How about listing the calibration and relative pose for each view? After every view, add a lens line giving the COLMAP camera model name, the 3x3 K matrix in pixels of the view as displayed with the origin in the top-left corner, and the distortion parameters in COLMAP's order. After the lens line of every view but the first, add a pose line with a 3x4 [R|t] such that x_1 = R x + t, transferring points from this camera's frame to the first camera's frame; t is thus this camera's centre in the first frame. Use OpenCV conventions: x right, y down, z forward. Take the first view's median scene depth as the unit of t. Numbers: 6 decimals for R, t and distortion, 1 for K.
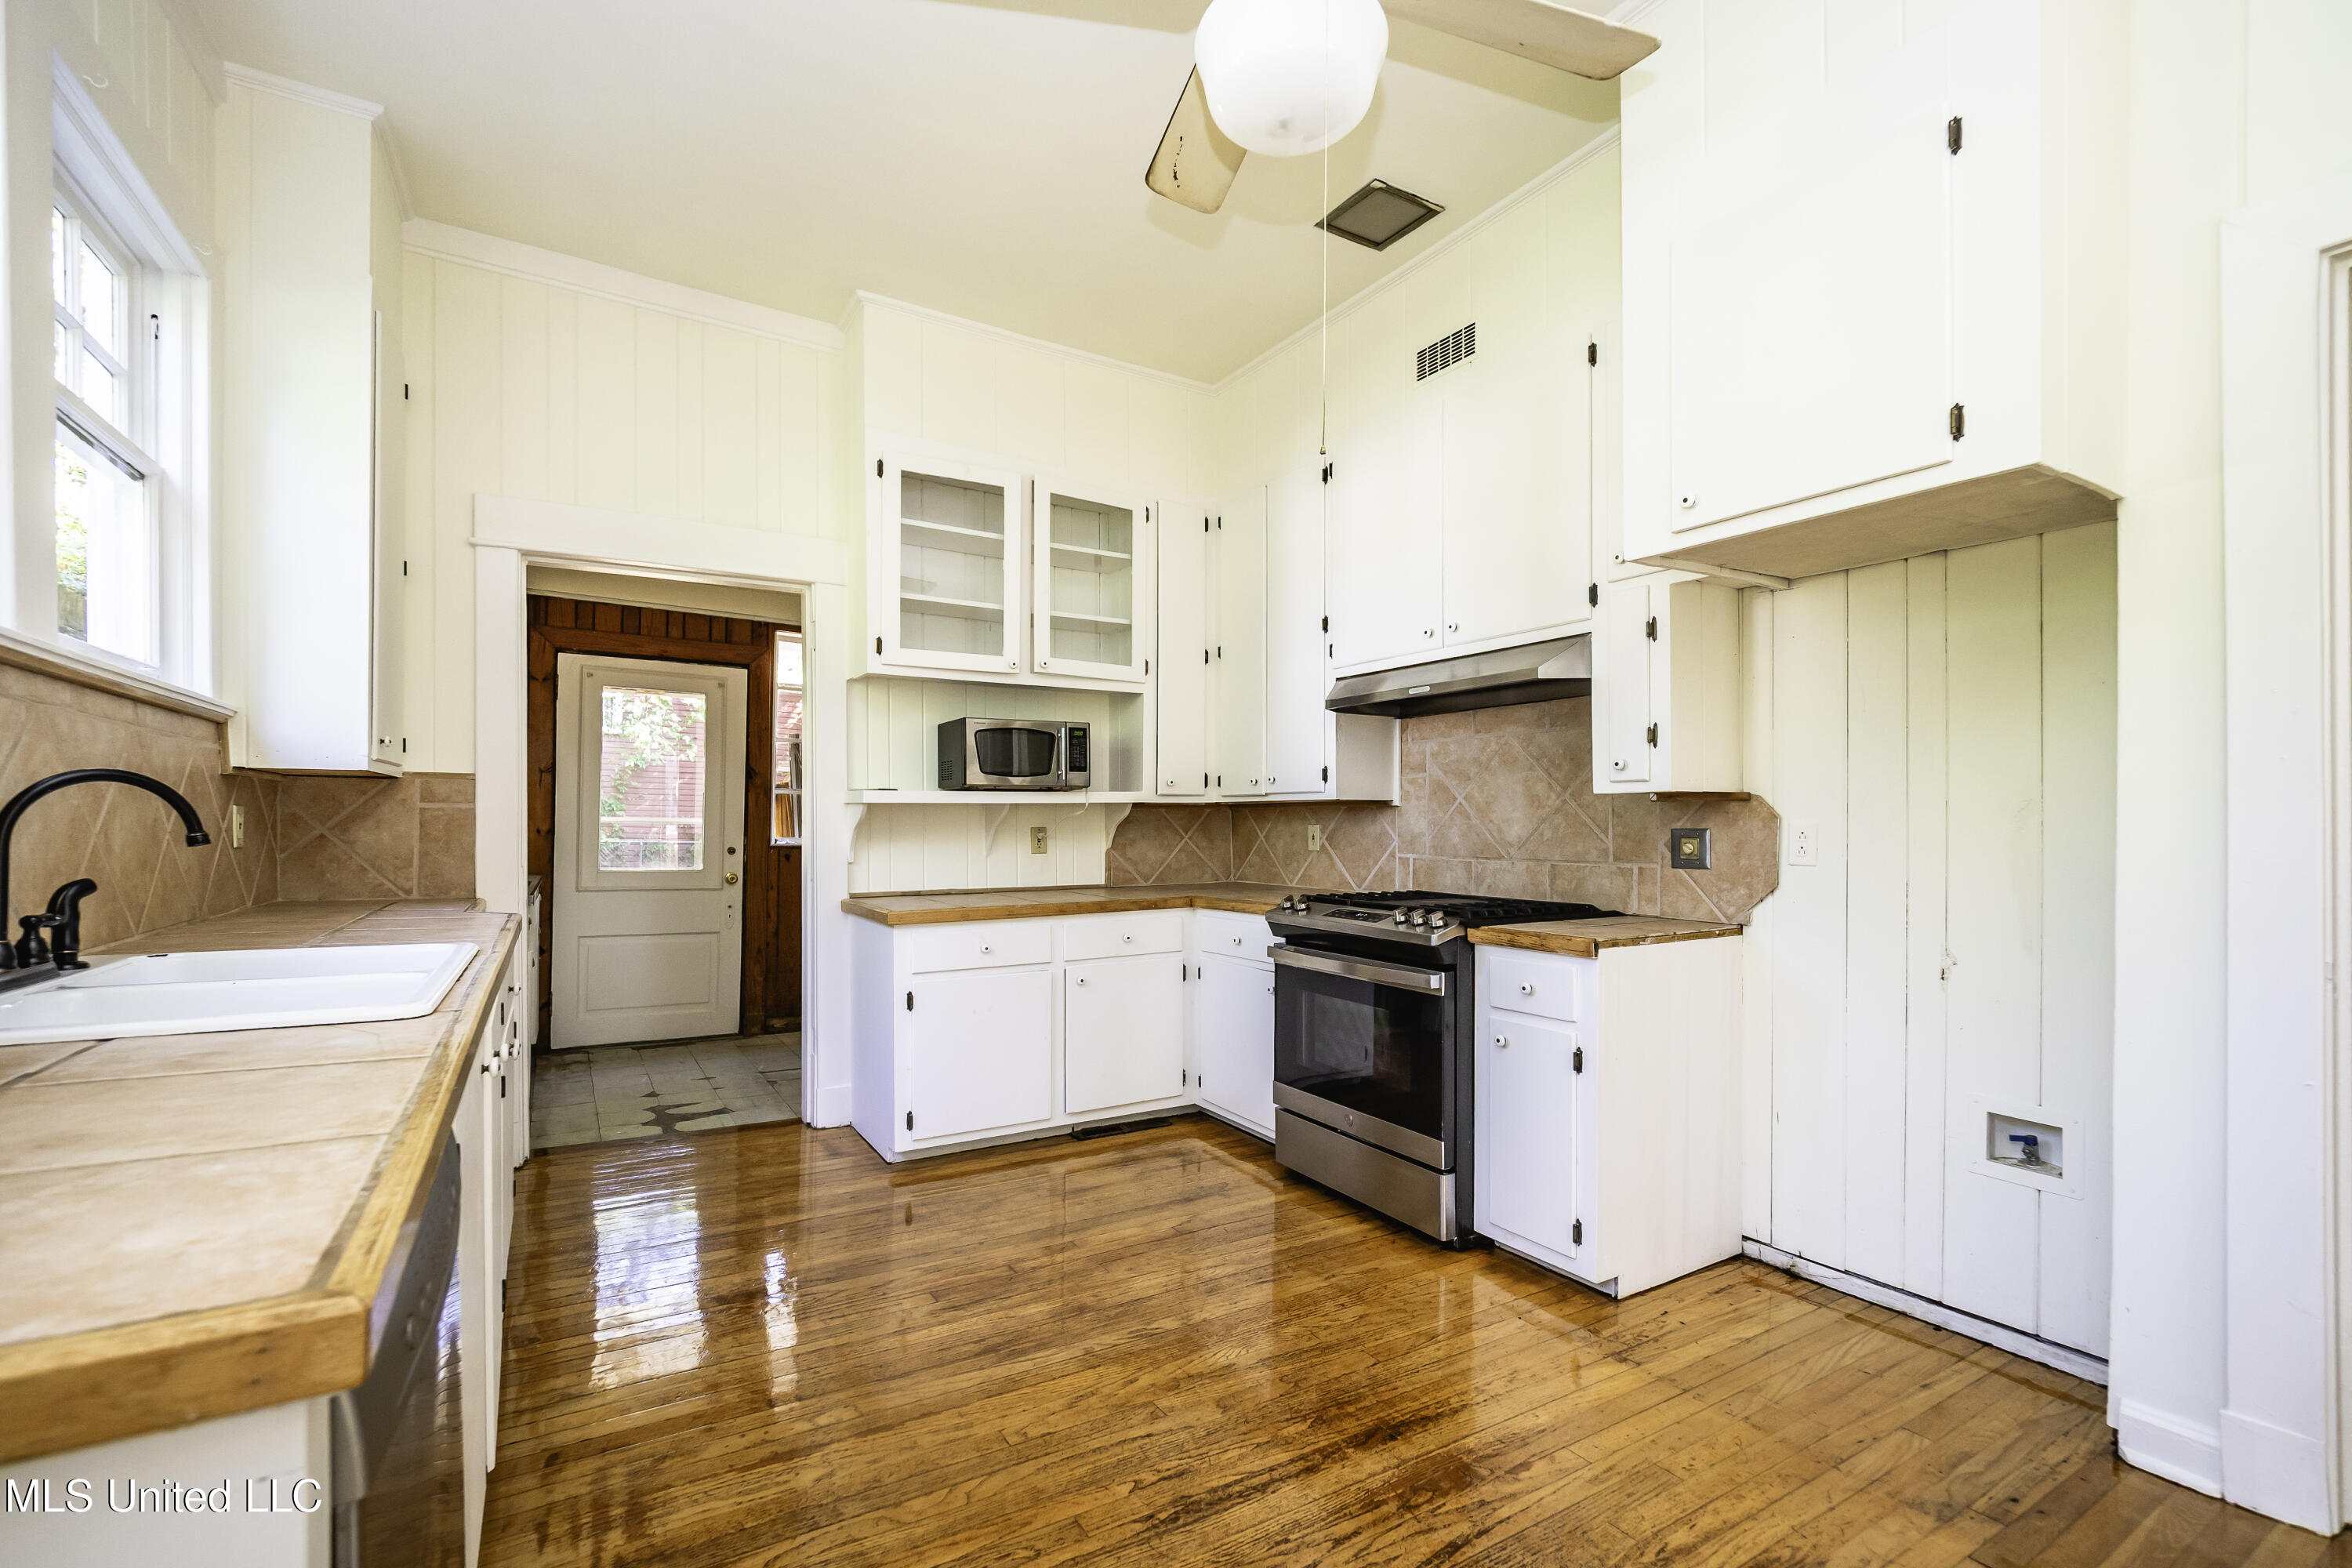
lens RADIAL K [[1023.3, 0, 1194.1], [0, 1023.3, 825.5], [0, 0, 1]] dist [0.000116, -0.001142]
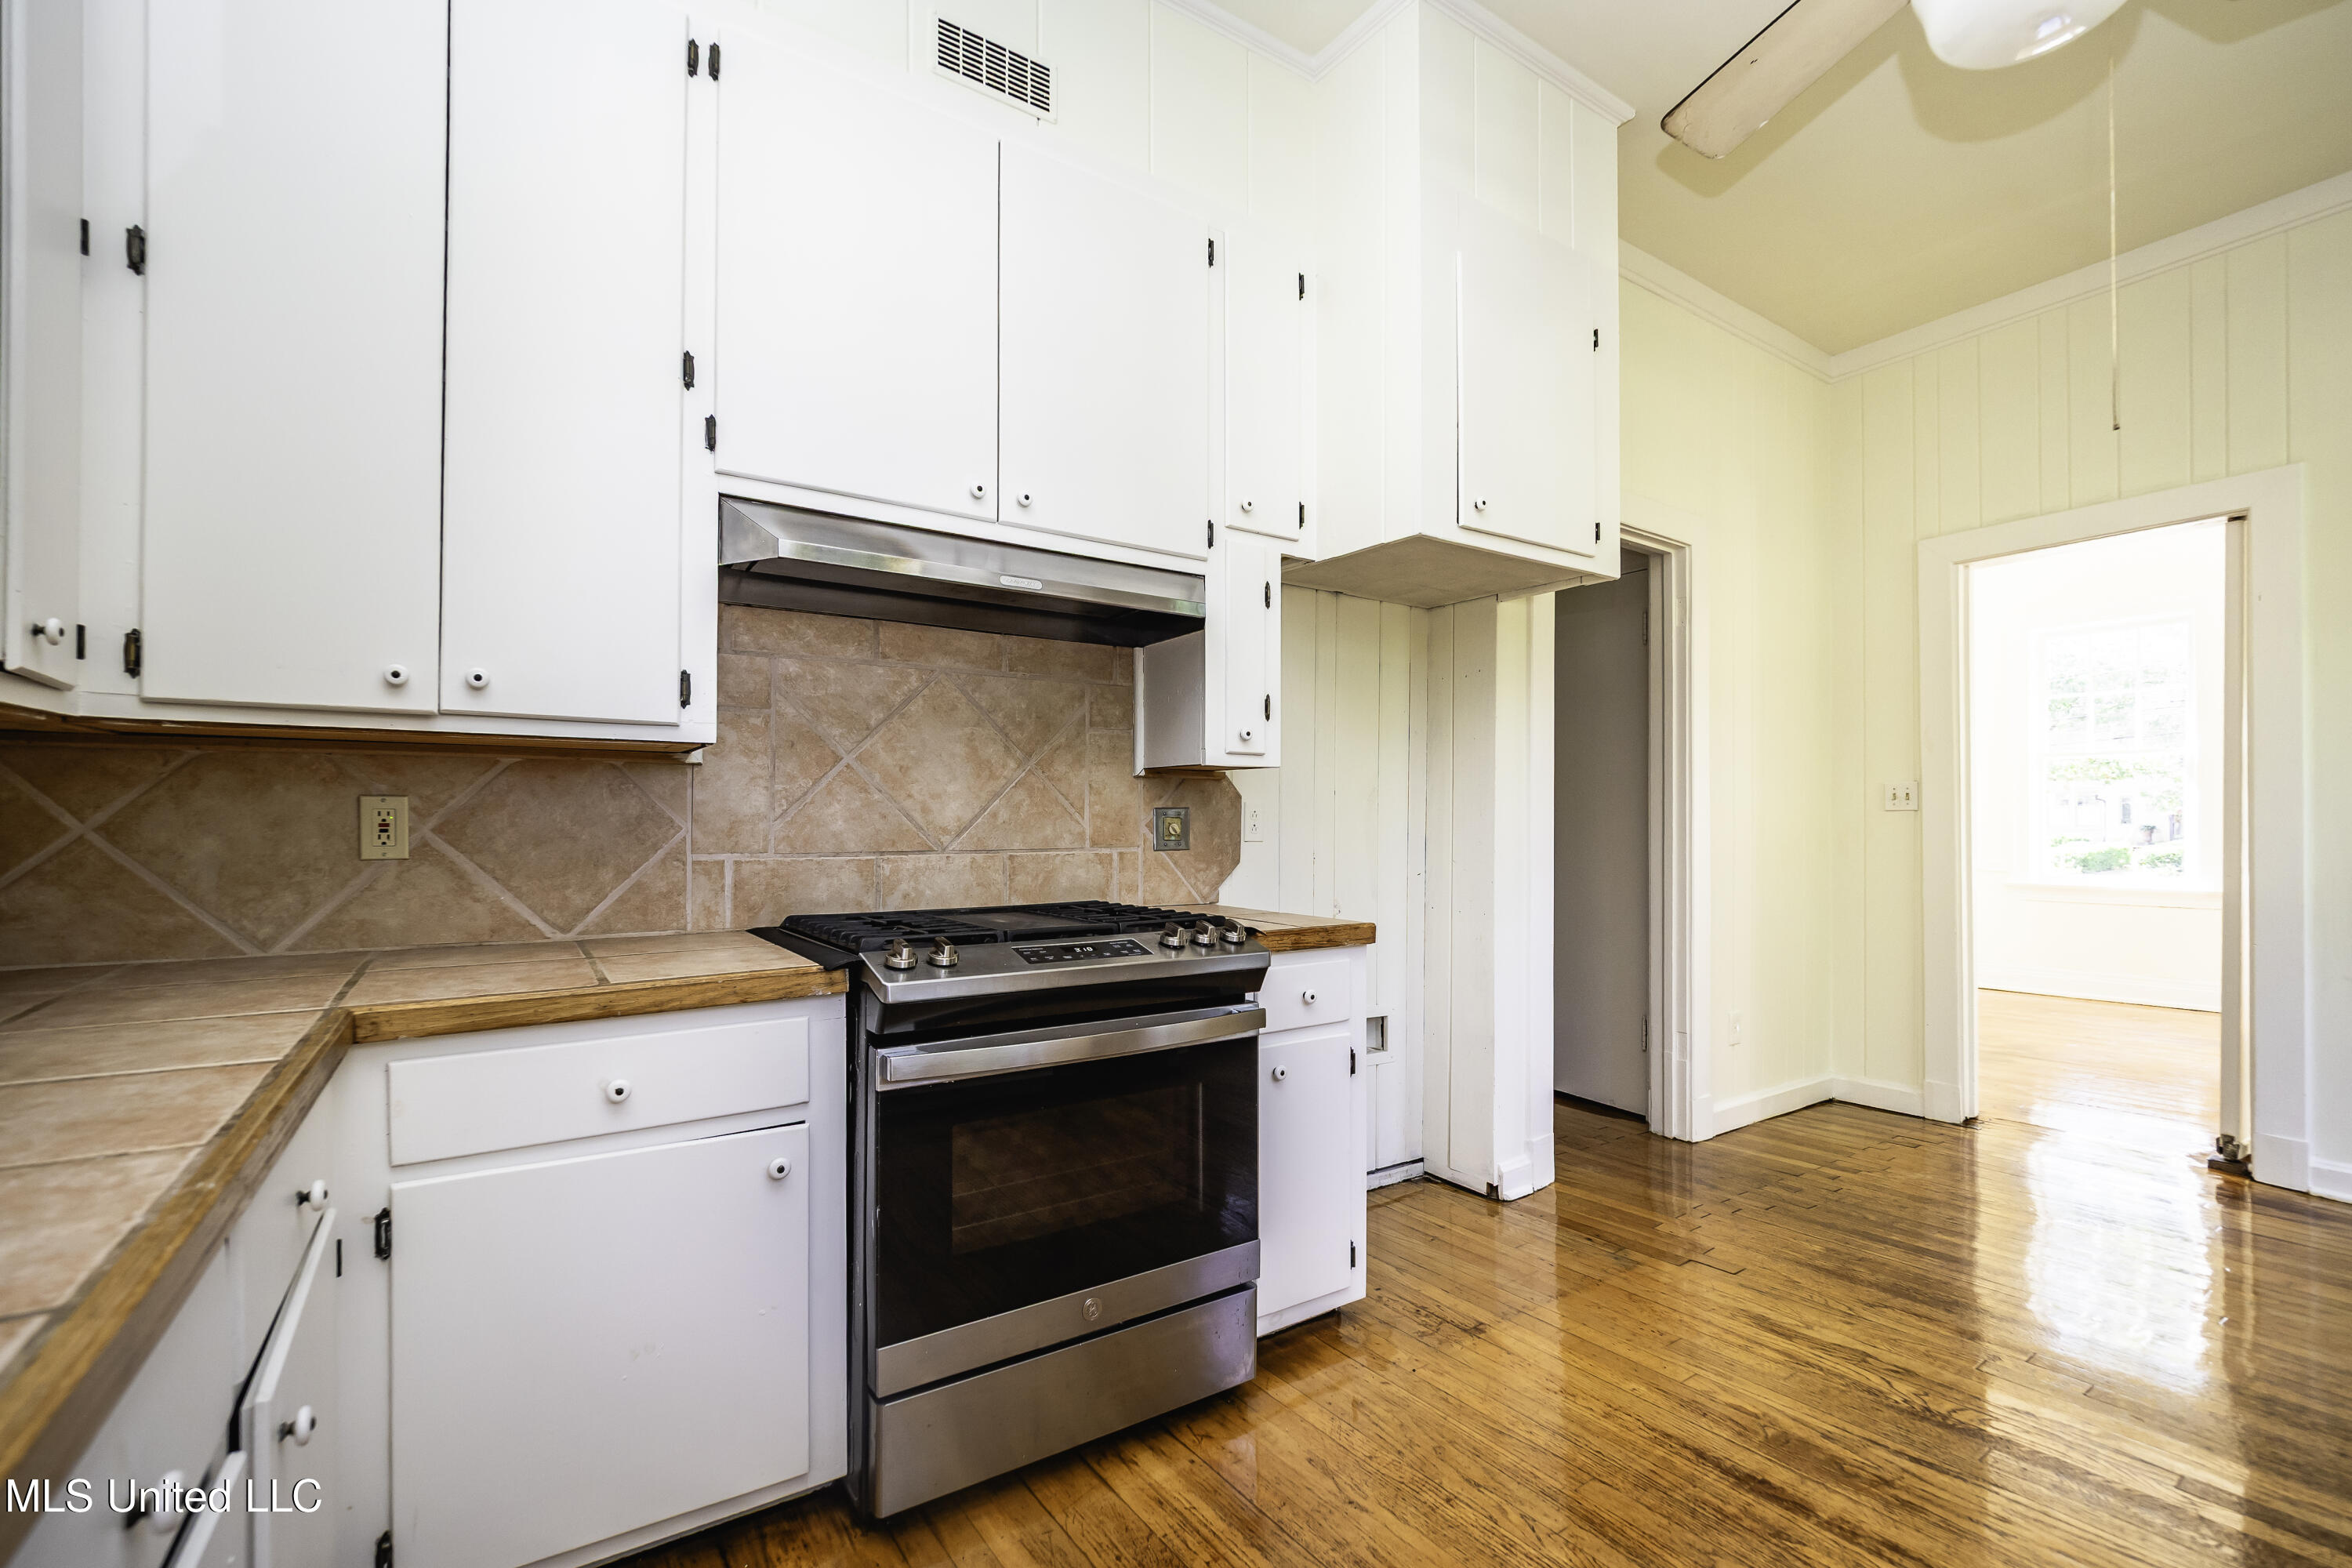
lens RADIAL K [[1023.3, 0, 1206.0], [0, 1023.3, 810.8], [0, 0, 1]] dist [0.000116, -0.001142]
pose [[-0.041799, 0.007704, 0.999096, -0.402186], [0.002711, 0.999967, -0.007597, 0.011810], [-0.999122, 0.002391, -0.041819, 0.901721]]
